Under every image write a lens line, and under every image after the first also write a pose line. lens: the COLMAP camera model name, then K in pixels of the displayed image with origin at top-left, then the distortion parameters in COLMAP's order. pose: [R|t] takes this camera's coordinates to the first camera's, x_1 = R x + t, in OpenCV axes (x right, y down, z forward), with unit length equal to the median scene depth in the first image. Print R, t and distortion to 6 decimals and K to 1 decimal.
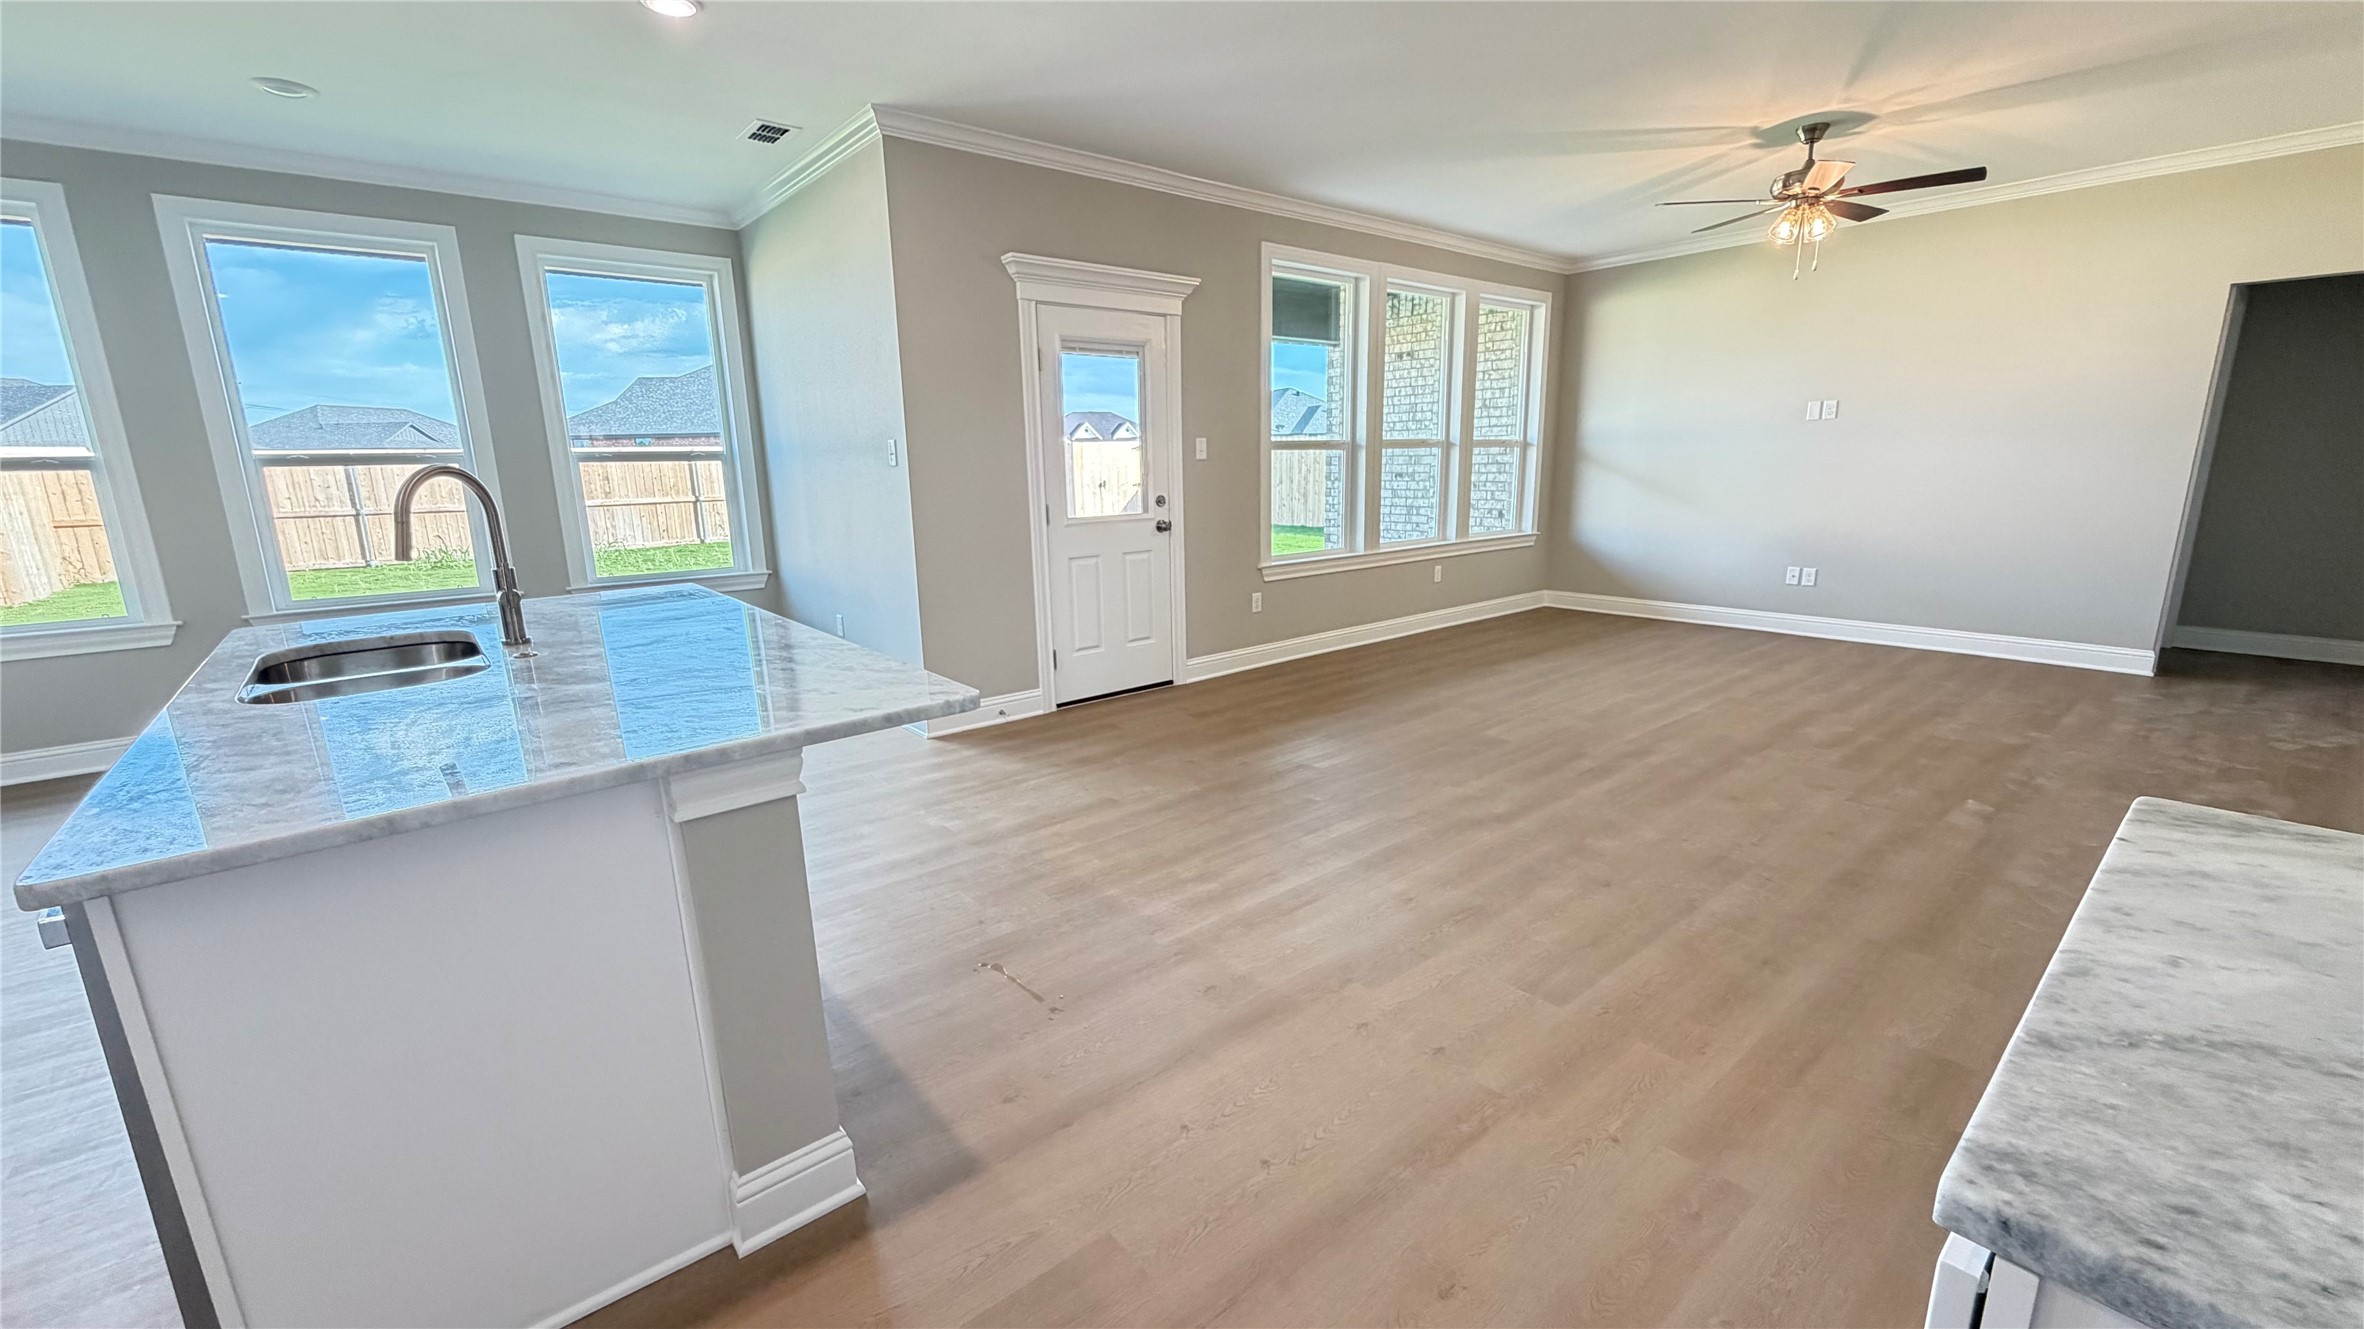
lens RADIAL K [[933.7, 0, 1180.3], [0, 933.7, 661.5], [0, 0, 1]] dist [0.001269, -0.000452]
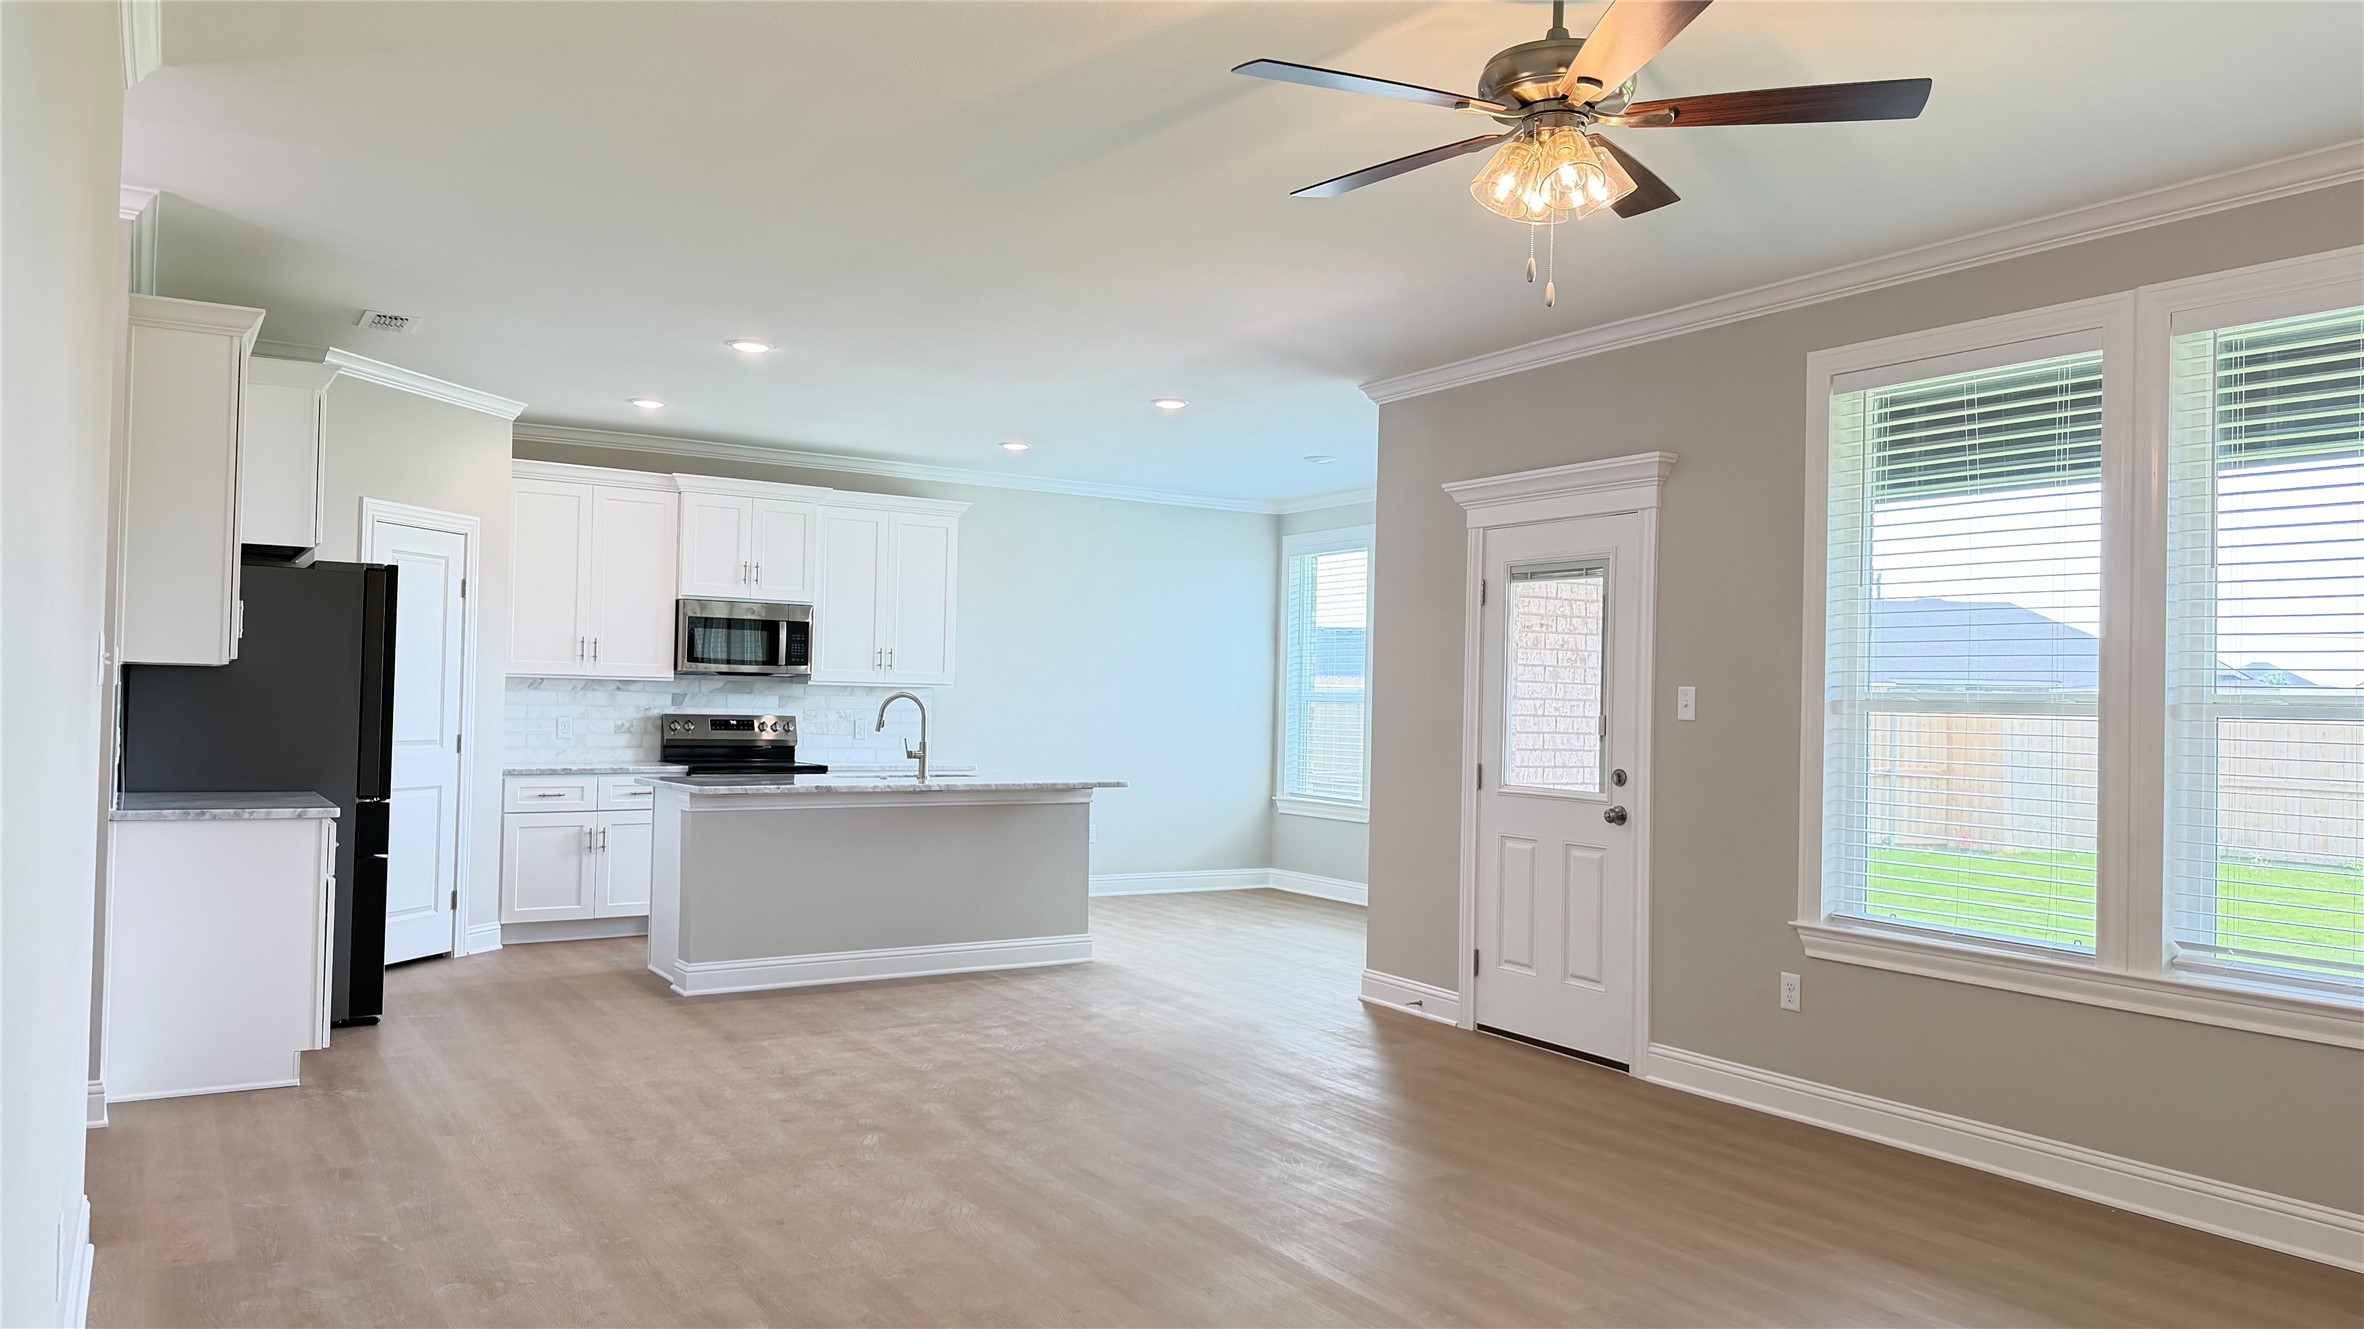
lens RADIAL K [[1663.9, 0, 1215.3], [0, 1663.9, 660.6], [0, 0, 1]] dist [0.030116, -0.043158]
pose [[-0.128394, -0.010943, -0.991663, 1.399549], [-0.236135, 0.971517, 0.019852, -0.245142], [0.963200, 0.236715, -0.127321, 1.003483]]
